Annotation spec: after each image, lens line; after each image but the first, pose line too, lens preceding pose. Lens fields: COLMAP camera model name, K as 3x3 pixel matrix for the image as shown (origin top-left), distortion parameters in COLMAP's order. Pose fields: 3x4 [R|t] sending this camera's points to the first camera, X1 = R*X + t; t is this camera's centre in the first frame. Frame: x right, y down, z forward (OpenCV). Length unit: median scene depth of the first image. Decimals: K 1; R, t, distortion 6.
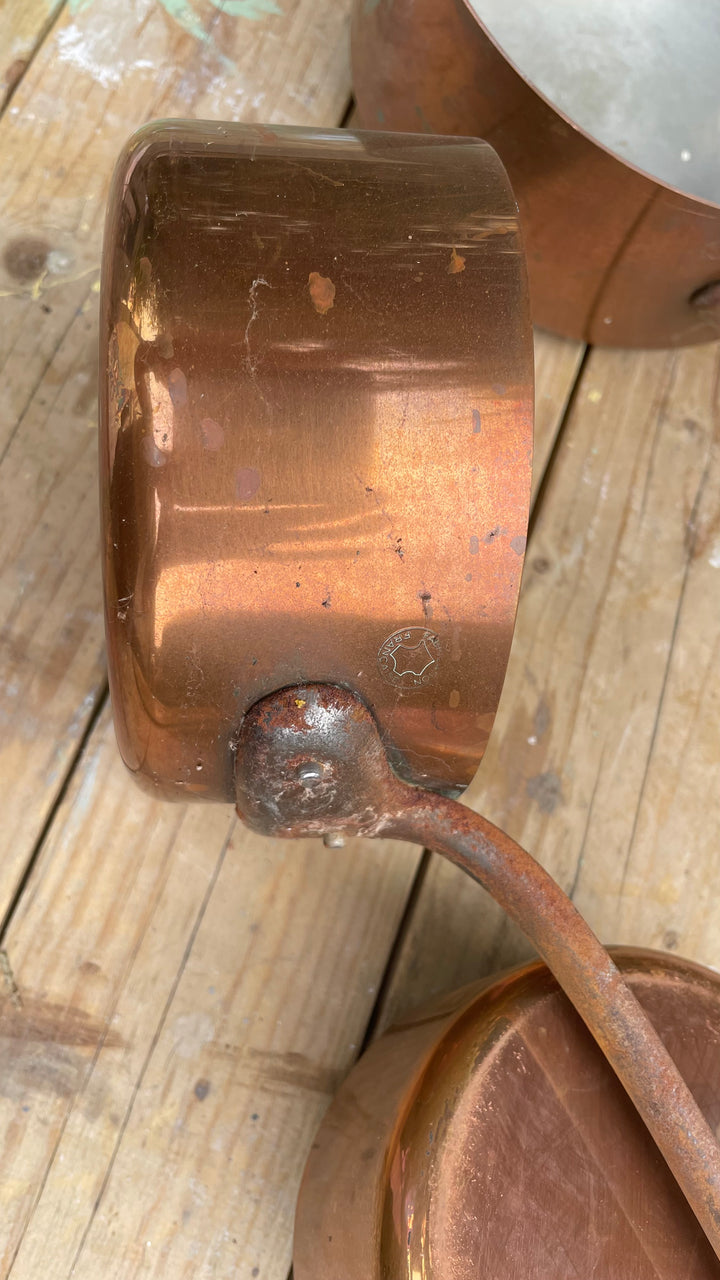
lens RADIAL K [[983.8, 0, 351.8], [0, 983.8, 646.1], [0, 0, 1]] dist [0.040079, -0.070638]
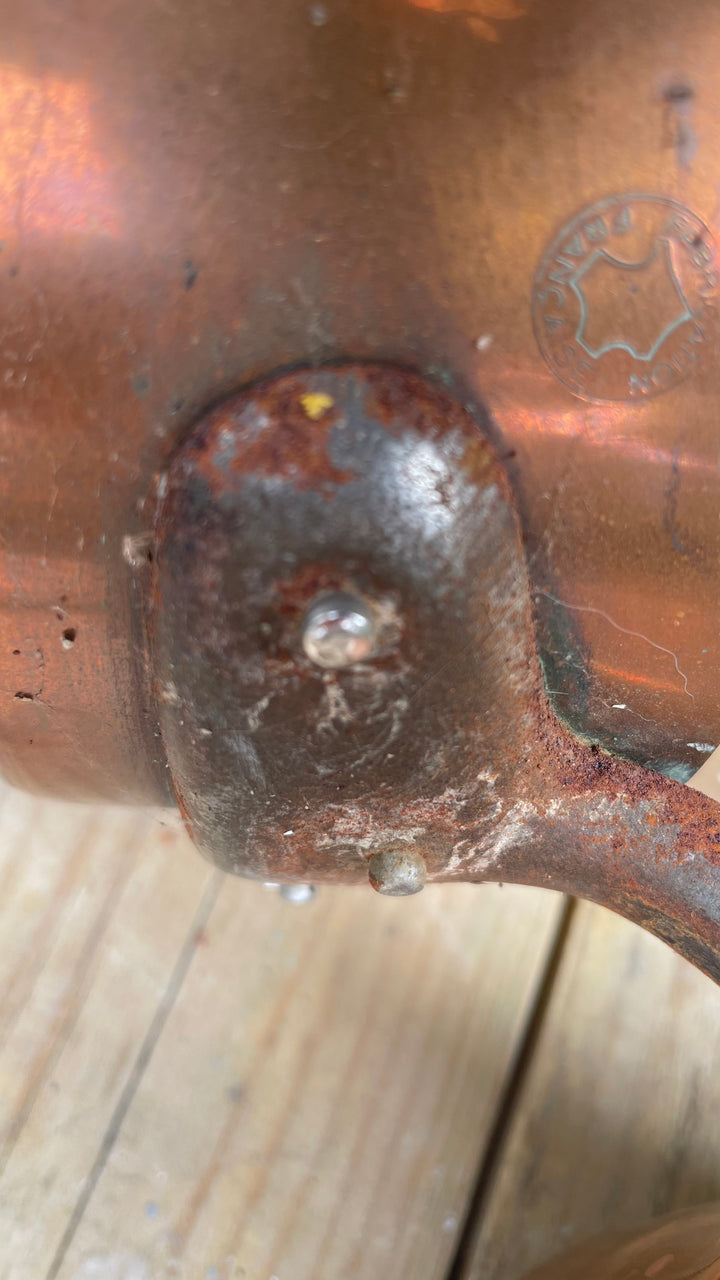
lens RADIAL K [[983.8, 0, 339.5], [0, 983.8, 688.3], [0, 0, 1]] dist [0.040079, -0.070638]
pose [[0.998111, 0.019524, -0.058243, -0.014286], [-0.026911, 0.991297, -0.128864, 0.135615], [0.055220, 0.130188, 0.989950, 0.441287]]
